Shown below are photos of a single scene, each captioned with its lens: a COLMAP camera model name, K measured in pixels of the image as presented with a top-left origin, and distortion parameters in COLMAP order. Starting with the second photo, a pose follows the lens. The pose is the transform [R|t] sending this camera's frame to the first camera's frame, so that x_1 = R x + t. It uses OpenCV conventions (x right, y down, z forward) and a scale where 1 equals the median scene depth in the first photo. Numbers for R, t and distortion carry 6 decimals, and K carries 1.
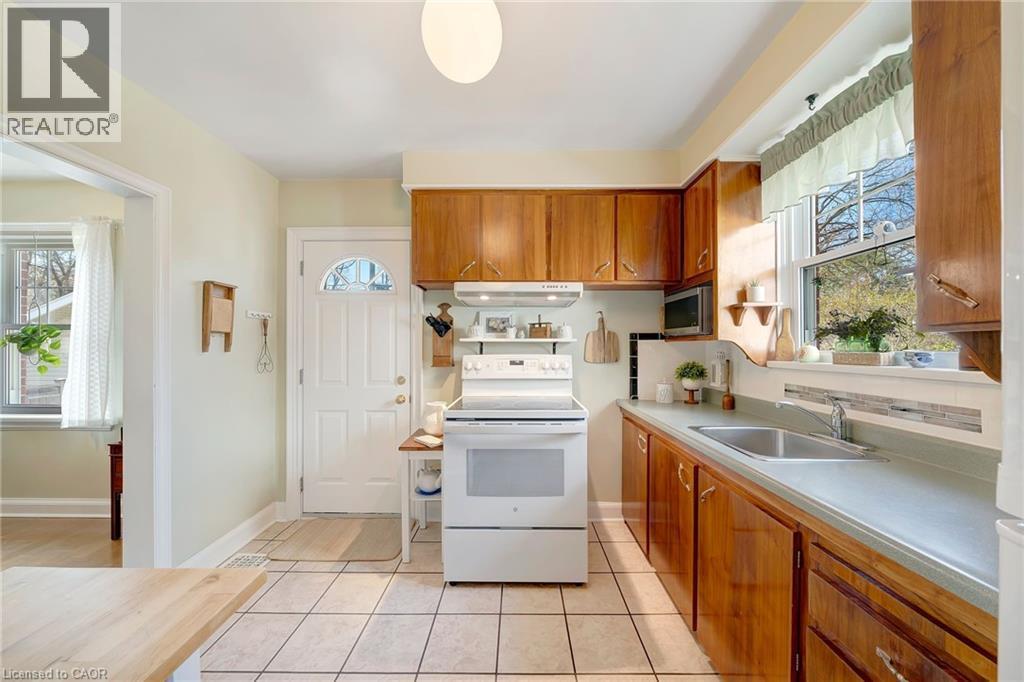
lens RADIAL K [[357.0, 0, 513.6], [0, 357.0, 344.3], [0, 0, 1]] dist [-0.013621, 0.000002]
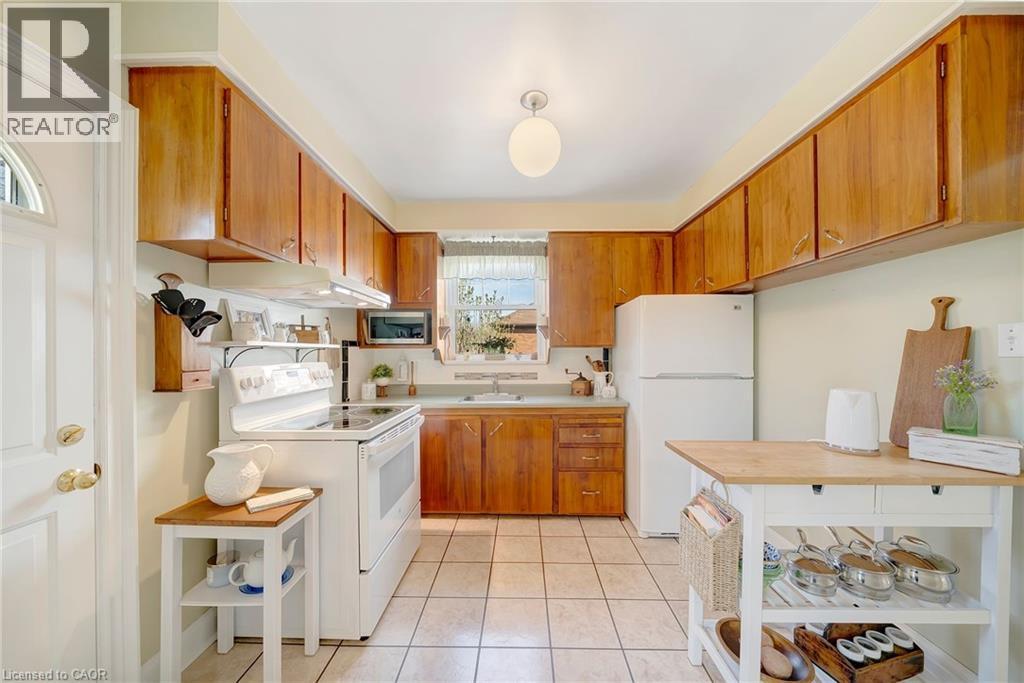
lens RADIAL K [[357.0, 0, 513.3], [0, 357.0, 350.2], [0, 0, 1]] dist [-0.013621, 0.000002]
pose [[0.006428, 0.004382, 0.999970, -0.743924], [-0.000700, 0.999990, -0.004377, 0.002563], [-0.999979, -0.000672, 0.006431, 0.489466]]
